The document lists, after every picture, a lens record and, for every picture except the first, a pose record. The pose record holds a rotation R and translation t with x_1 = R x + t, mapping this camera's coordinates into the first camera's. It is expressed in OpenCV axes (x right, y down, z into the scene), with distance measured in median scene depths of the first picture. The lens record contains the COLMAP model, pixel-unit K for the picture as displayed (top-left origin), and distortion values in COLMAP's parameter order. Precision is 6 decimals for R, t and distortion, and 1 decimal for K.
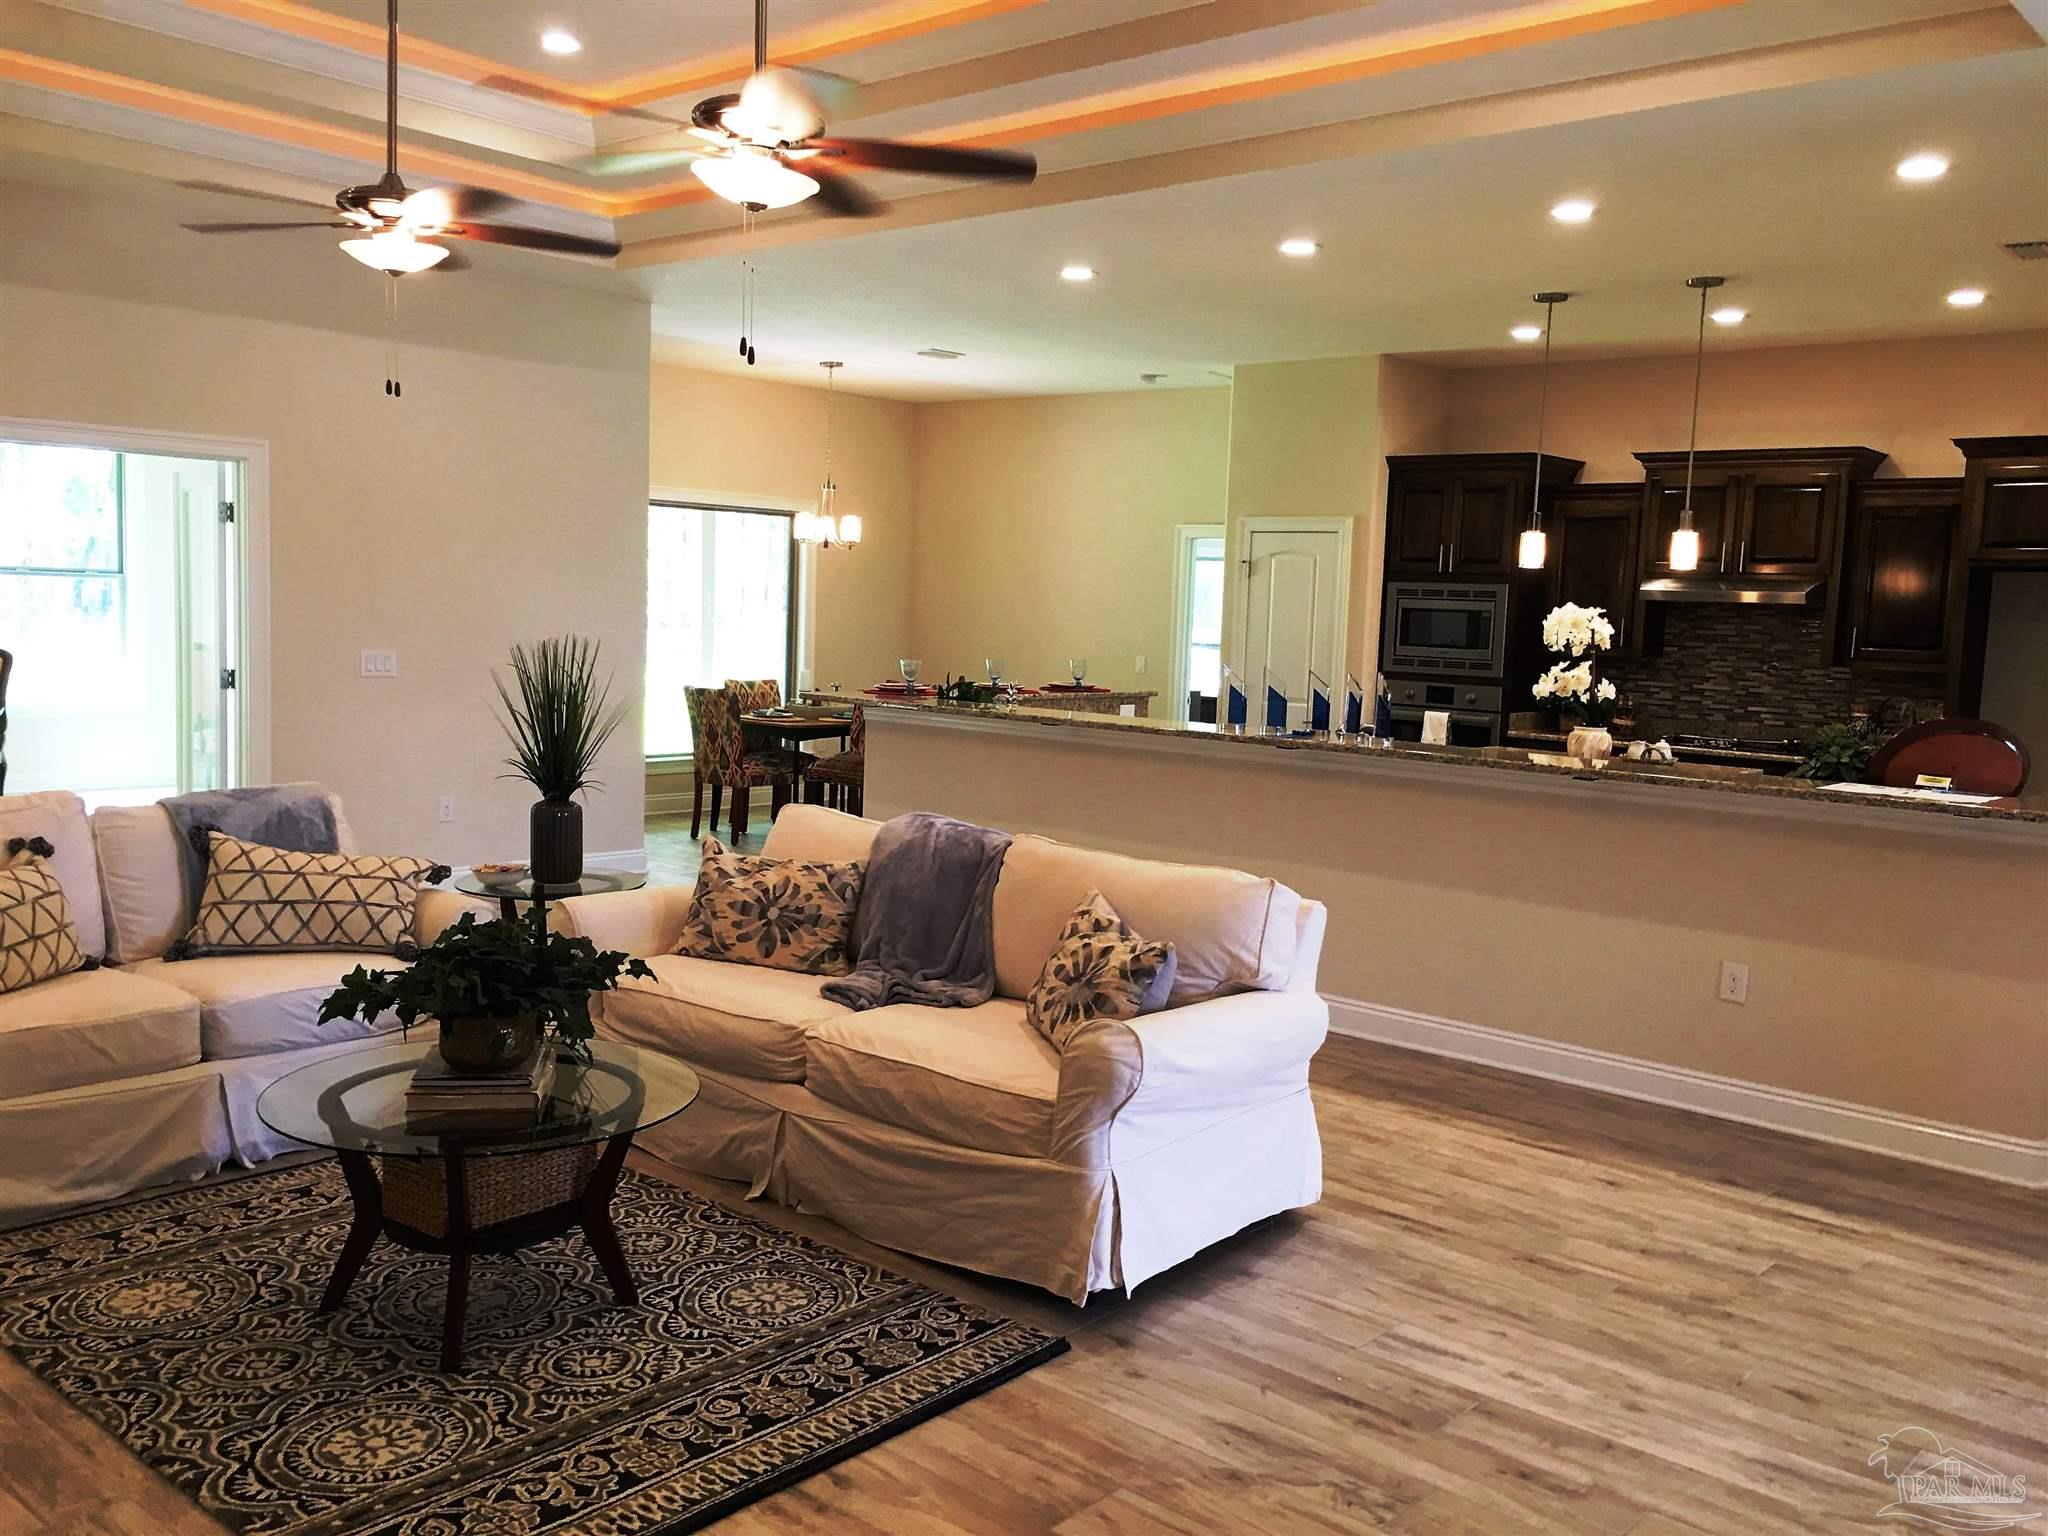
lens RADIAL K [[1751.8, 0, 1027.4], [0, 1751.8, 778.2], [0, 0, 1]] dist [0.057561, -0.048743]
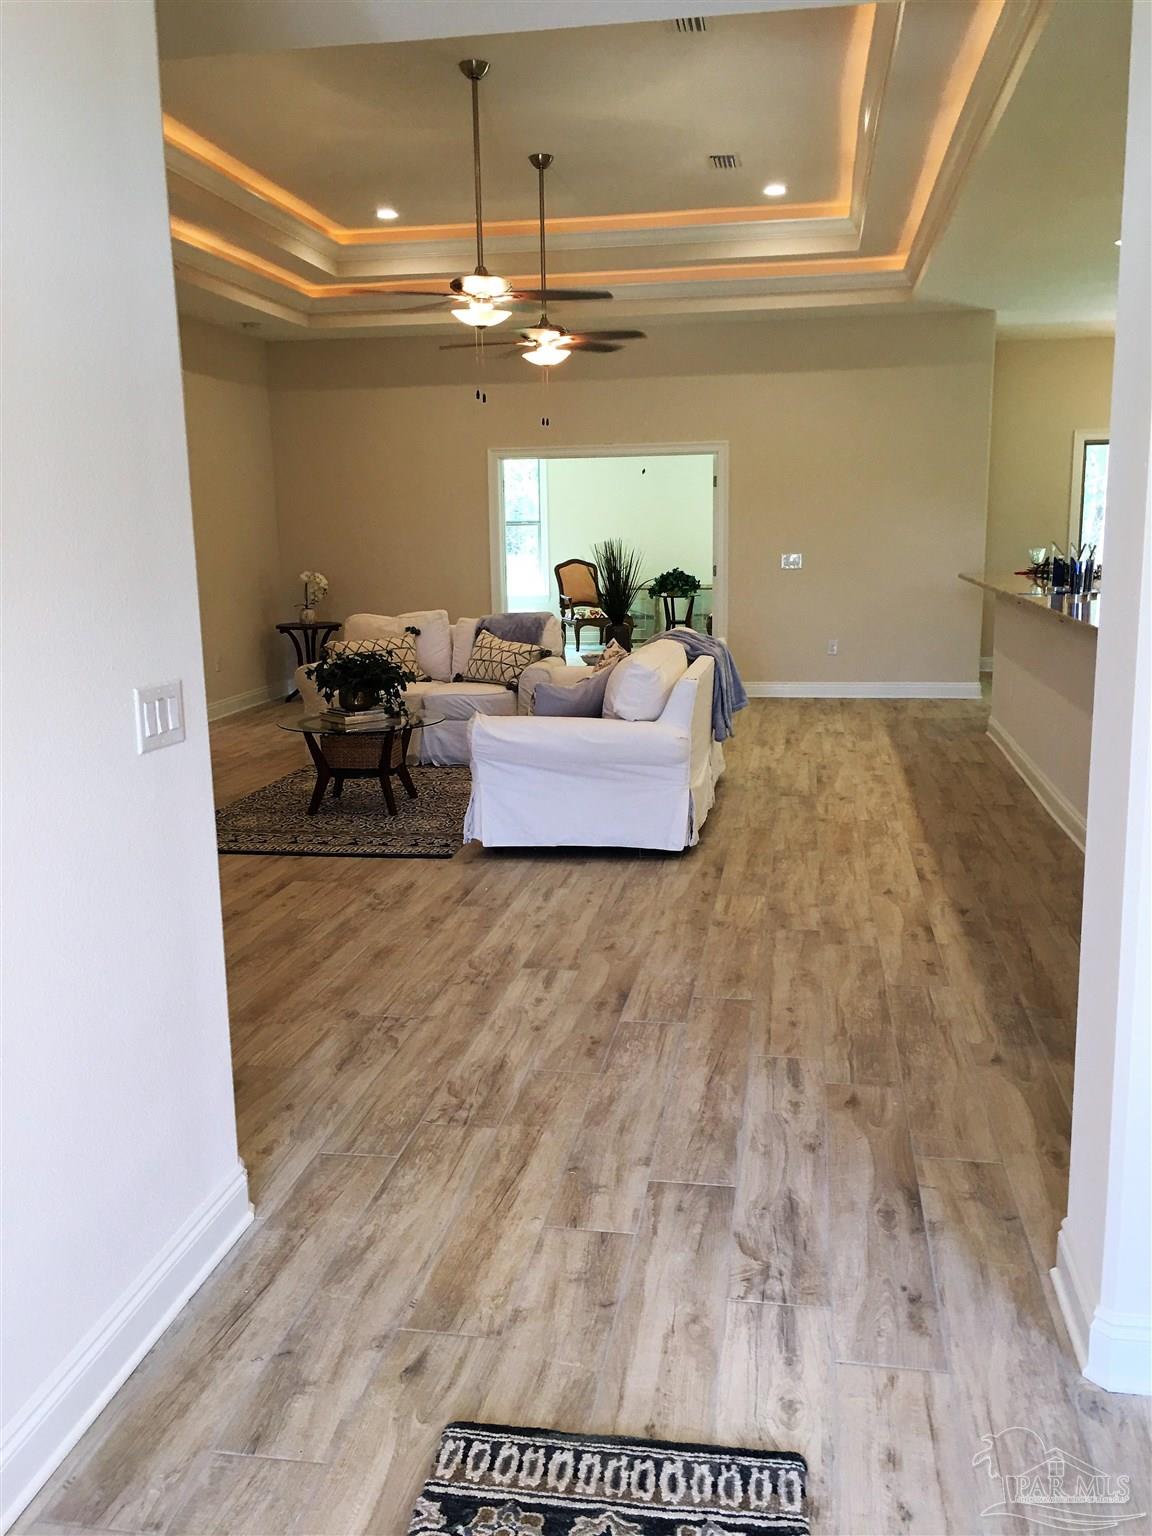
lens RADIAL K [[1313.9, 0, 579.6], [0, 1313.9, 770.0], [0, 0, 1]] dist [0.057561, -0.048743]
pose [[0.521988, 0.113864, -0.845319, 1.378621], [-0.049706, 0.993426, 0.103120, 0.037193], [0.851504, -0.011810, 0.524216, 0.269564]]
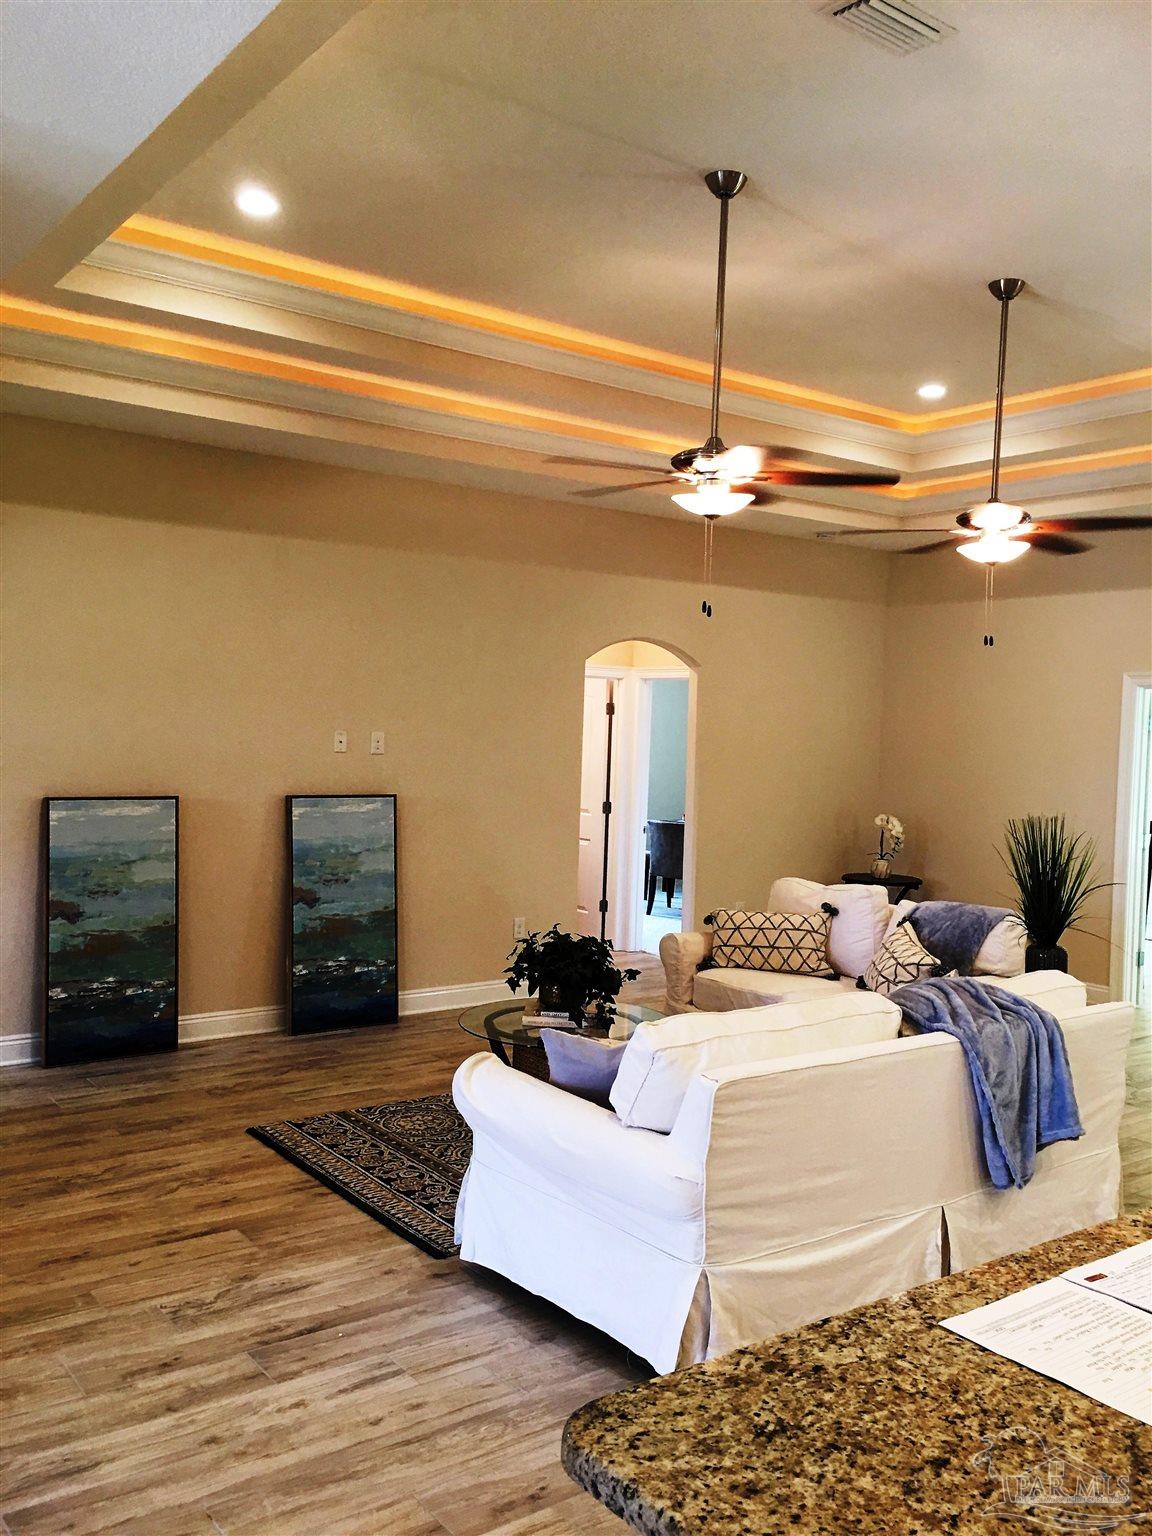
lens RADIAL K [[1313.9, 0, 588.7], [0, 1313.9, 761.5], [0, 0, 1]] dist [0.057561, -0.048743]
pose [[-0.210882, -0.014112, -0.977410, 1.034110], [-0.139653, 0.990074, 0.015836, -0.122225], [0.967484, 0.139837, -0.210759, 1.221400]]
